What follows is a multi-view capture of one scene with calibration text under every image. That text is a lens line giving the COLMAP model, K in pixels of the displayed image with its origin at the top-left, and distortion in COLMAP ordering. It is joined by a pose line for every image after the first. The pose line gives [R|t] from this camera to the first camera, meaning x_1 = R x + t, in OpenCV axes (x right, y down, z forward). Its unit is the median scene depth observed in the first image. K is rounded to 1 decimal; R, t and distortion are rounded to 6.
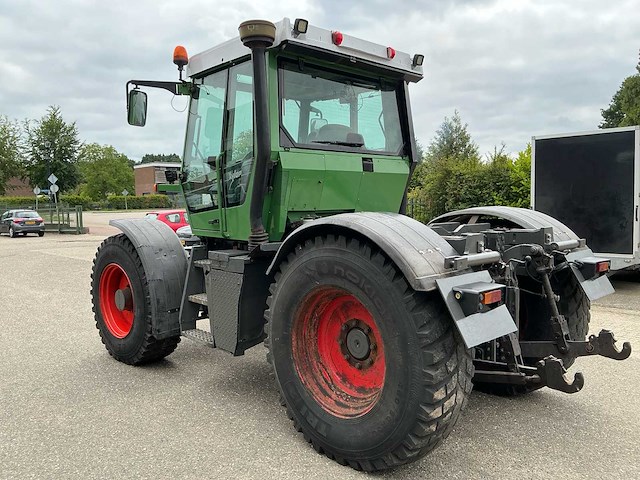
lens RADIAL K [[543.2, 0, 320.0], [0, 543.2, 240.0], [0, 0, 1]] dist [0.004792, -0.002357]
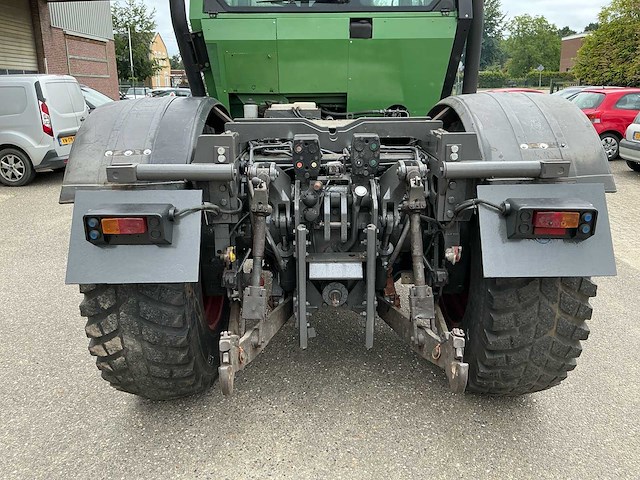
lens RADIAL K [[531.5, 0, 320.0], [0, 531.5, 240.0], [0, 0, 1]] dist [0.131121, -0.270640]
pose [[0.723419, 0.202751, -0.659967, 0.573861], [-0.052837, 0.969362, 0.239885, -0.033965], [0.688384, -0.138667, 0.711968, 0.403616]]
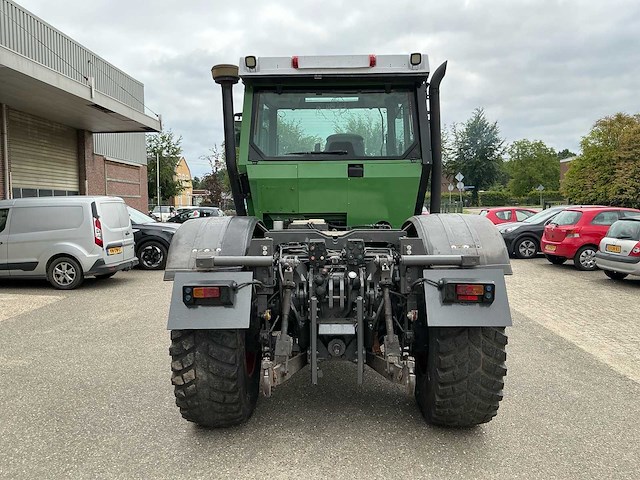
lens RADIAL K [[531.5, 0, 320.0], [0, 531.5, 240.0], [0, 0, 1]] dist [0.131121, -0.270640]
pose [[0.707856, 0.061000, -0.703718, 0.765346], [-0.053610, 0.998030, 0.032586, -0.033530], [0.704320, 0.014660, 0.709732, 0.214425]]
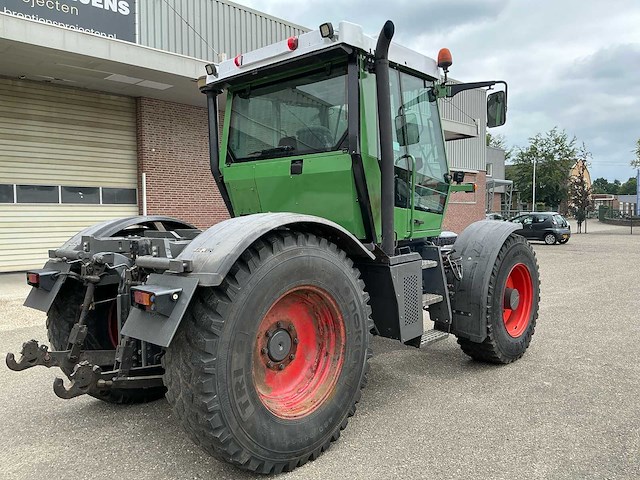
lens RADIAL K [[531.5, 0, 320.0], [0, 531.5, 240.0], [0, 0, 1]] dist [0.131121, -0.270640]
pose [[0.047495, 0.064915, -0.996760, 1.019860], [-0.056533, 0.996461, 0.062201, -0.070180], [0.997270, 0.053395, 0.050997, 0.984253]]
